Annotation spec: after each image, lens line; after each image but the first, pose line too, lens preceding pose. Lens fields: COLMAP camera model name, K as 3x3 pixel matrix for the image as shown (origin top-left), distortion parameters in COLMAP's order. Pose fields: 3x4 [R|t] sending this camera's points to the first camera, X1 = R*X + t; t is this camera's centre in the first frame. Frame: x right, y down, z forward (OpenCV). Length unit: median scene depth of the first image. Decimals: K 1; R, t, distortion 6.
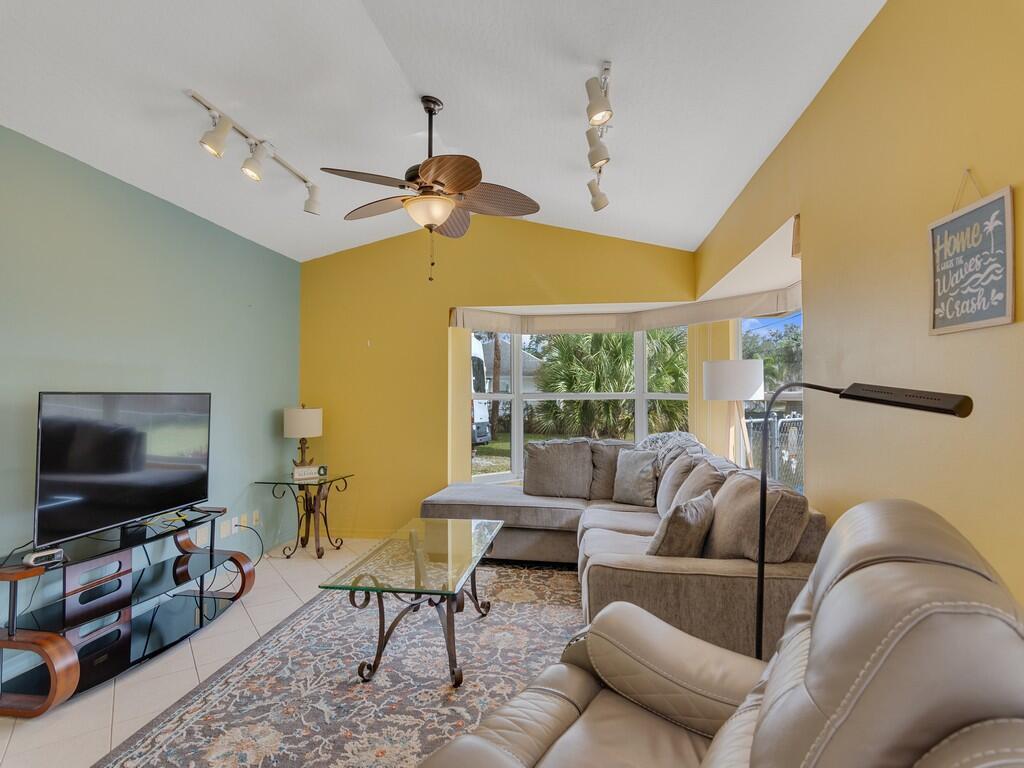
lens RADIAL K [[508.9, 0, 512.0], [0, 508.9, 384.0], [0, 0, 1]] dist [0.001055, -0.000203]
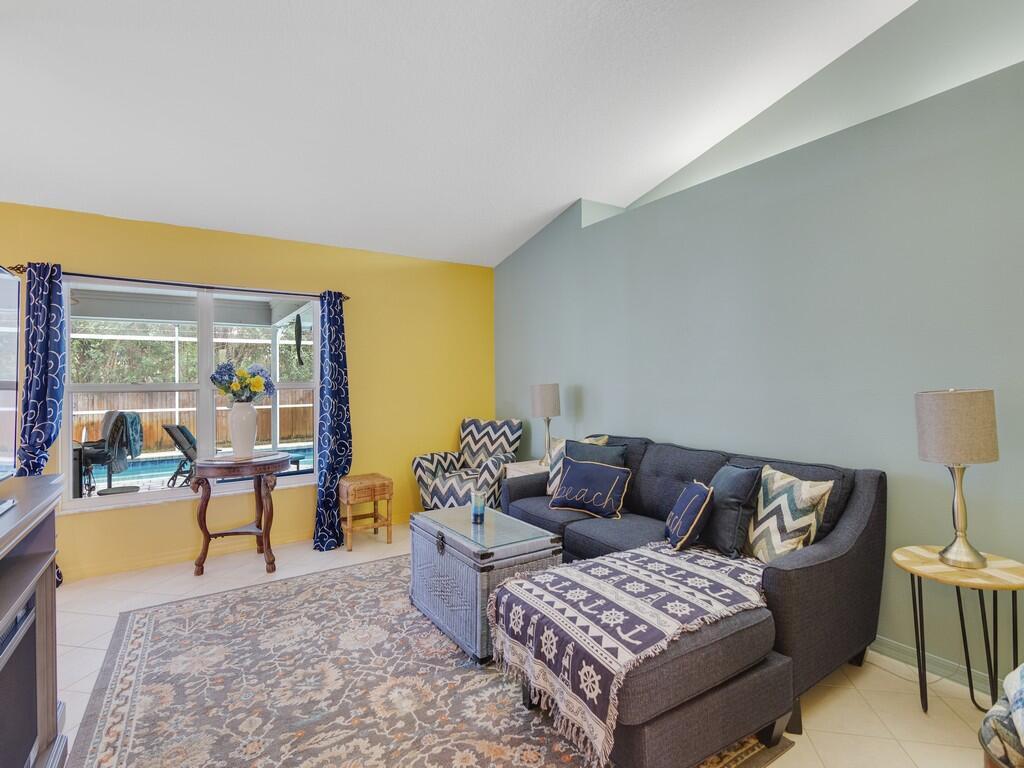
lens RADIAL K [[500.0, 0, 511.3], [0, 500.0, 370.5], [0, 0, 1]] dist [0.000941, 0.000348]
pose [[0.765259, 0.002632, 0.643717, -0.364042], [0.000678, 0.999988, -0.004895, 0.000373], [-0.643723, 0.004183, 0.765248, 0.284245]]
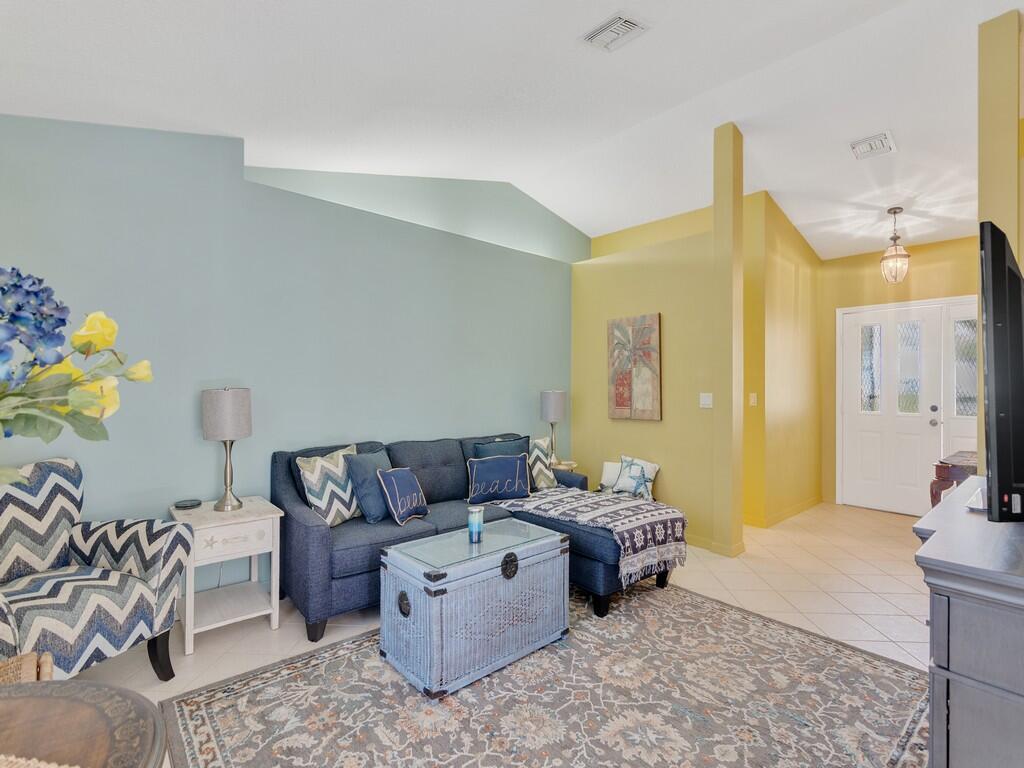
lens RADIAL K [[501.5, 0, 512.0], [0, 501.5, 384.0], [0, 0, 1]] dist [-0.001695, 0.000466]
pose [[-0.750365, 0.003922, 0.661013, -0.409217], [-0.012701, 0.999712, -0.020350, 0.036205], [-0.660902, -0.023665, -0.750099, 1.674774]]
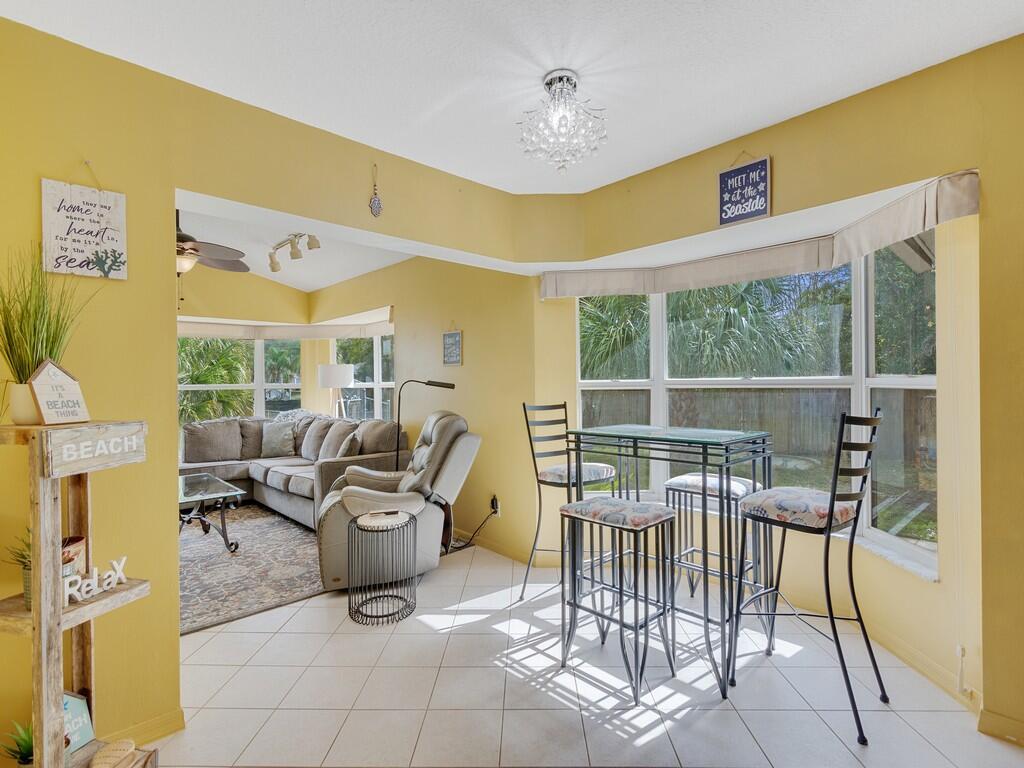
lens RADIAL K [[501.5, 0, 512.0], [0, 501.5, 384.0], [0, 0, 1]] dist [-0.001695, 0.000466]
pose [[0.617109, -0.006708, 0.786849, -0.689377], [-0.007238, 0.999873, 0.014200, -0.012567], [-0.786845, -0.014458, 0.616982, -0.642488]]
